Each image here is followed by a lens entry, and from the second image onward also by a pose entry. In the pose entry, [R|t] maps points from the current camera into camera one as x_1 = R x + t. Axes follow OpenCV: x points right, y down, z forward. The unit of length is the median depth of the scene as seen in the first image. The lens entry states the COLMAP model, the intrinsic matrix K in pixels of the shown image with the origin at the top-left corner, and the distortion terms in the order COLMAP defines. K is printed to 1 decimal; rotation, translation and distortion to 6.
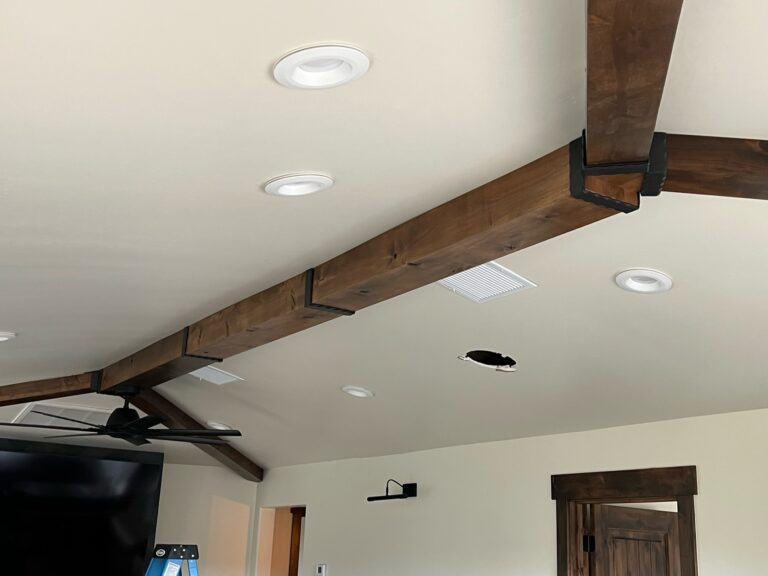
lens RADIAL K [[918.3, 0, 380.7], [0, 918.3, 289.7], [0, 0, 1]] dist [0.088113, 0.000000]
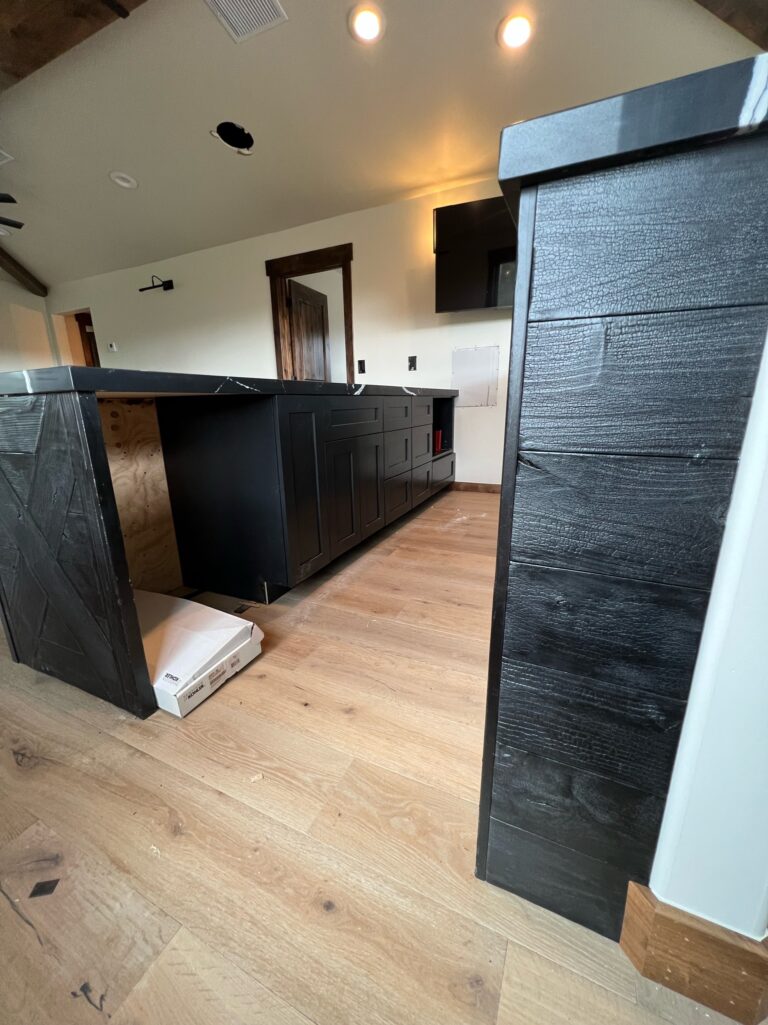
lens RADIAL K [[406.7, 0, 386.8], [0, 406.7, 510.5], [0, 0, 1]] dist [-0.001171, -0.000139]
pose [[0.844979, -0.187808, 0.500739, -0.093296], [-0.097987, 0.866092, 0.490188, 0.209427], [-0.525747, -0.463264, 0.713426, 0.117797]]
